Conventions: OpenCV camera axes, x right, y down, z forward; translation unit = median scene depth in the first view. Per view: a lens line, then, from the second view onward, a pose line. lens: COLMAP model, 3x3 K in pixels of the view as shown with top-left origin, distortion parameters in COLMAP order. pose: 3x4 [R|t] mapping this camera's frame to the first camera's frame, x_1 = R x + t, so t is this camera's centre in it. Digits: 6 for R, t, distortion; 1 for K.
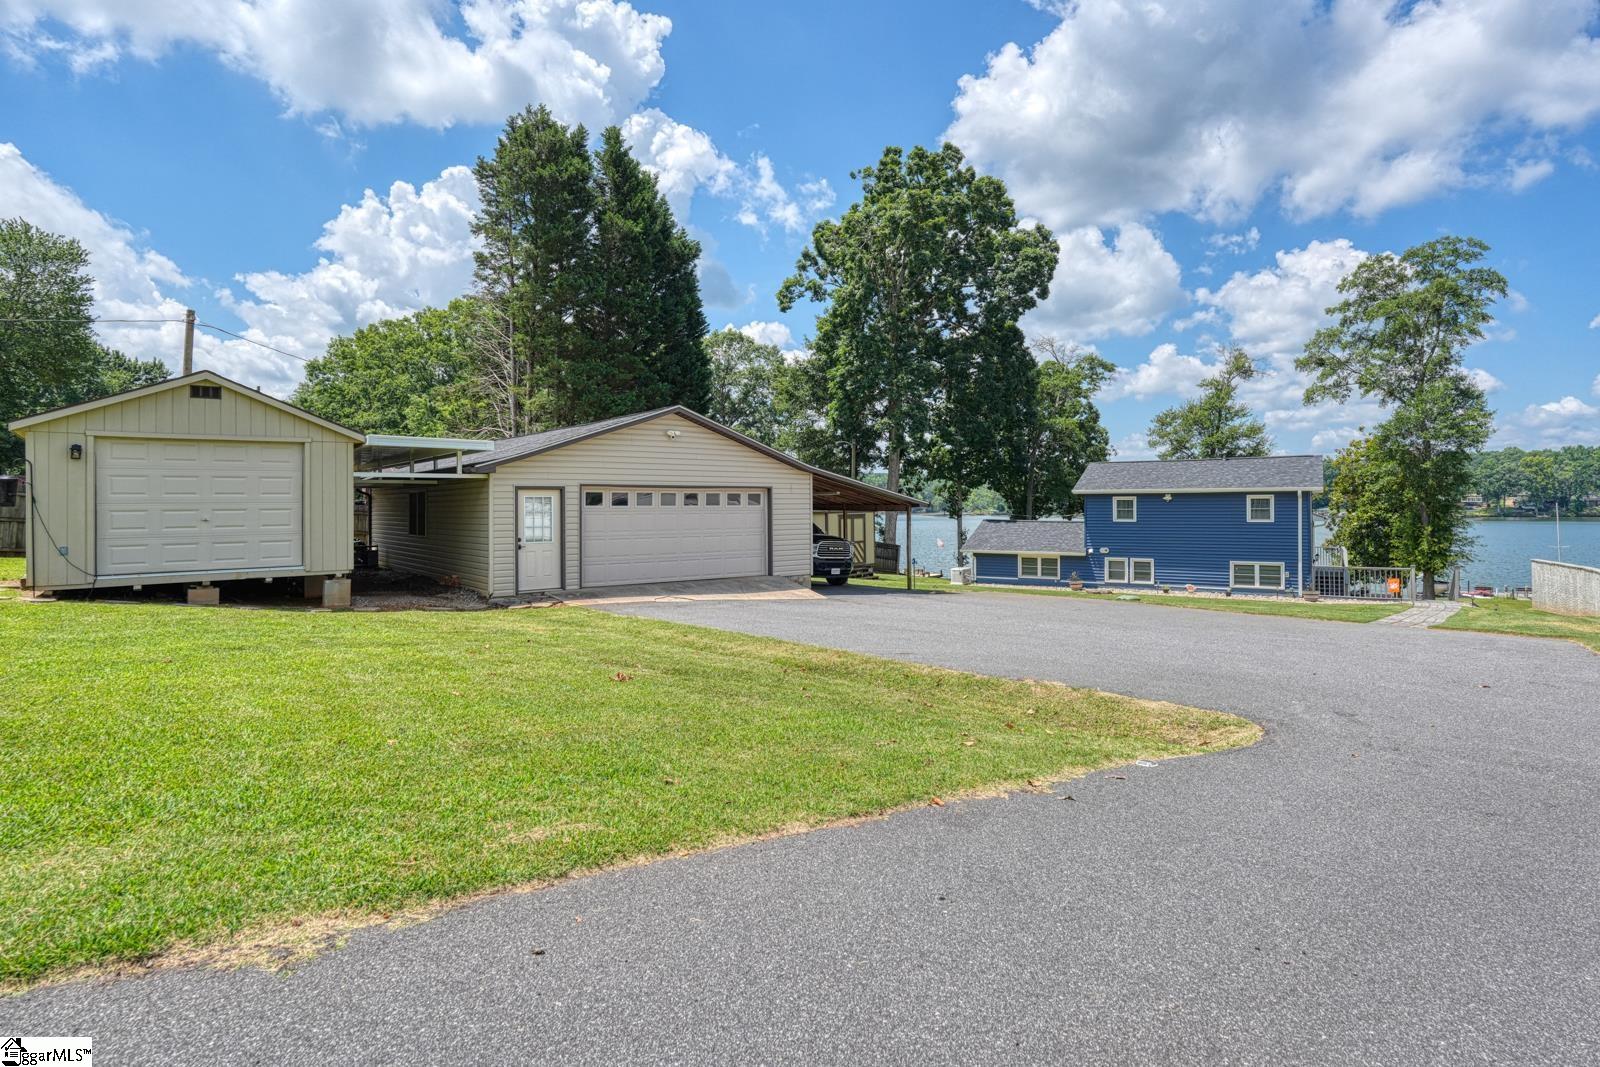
lens RADIAL K [[834.7, 0, 775.5], [0, 834.7, 499.2], [0, 0, 1]] dist [-0.002797, -0.000861]
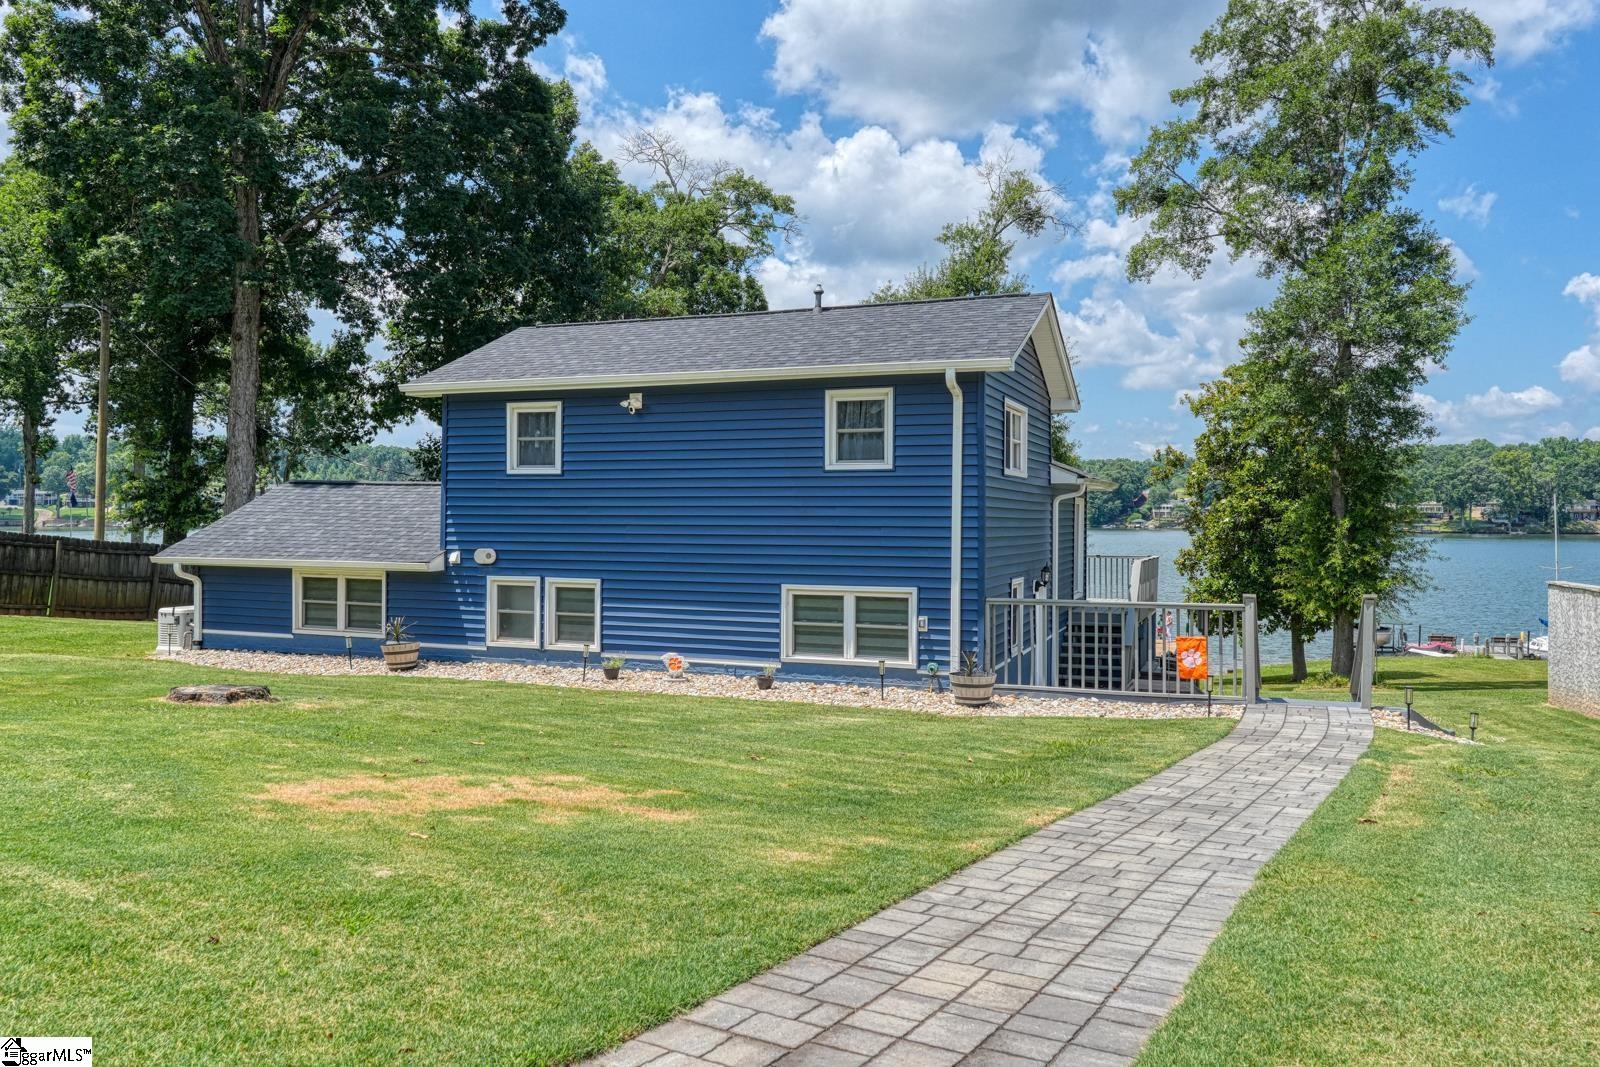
lens RADIAL K [[1238.4, 0, 695.9], [0, 1238.4, 517.8], [0, 0, 1]] dist [-0.004906, 0.001903]
pose [[0.987152, 0.008208, 0.159570, 0.282150], [-0.009857, 0.999906, 0.009544, 0.027899], [-0.159477, -0.010995, 0.987140, 0.332121]]
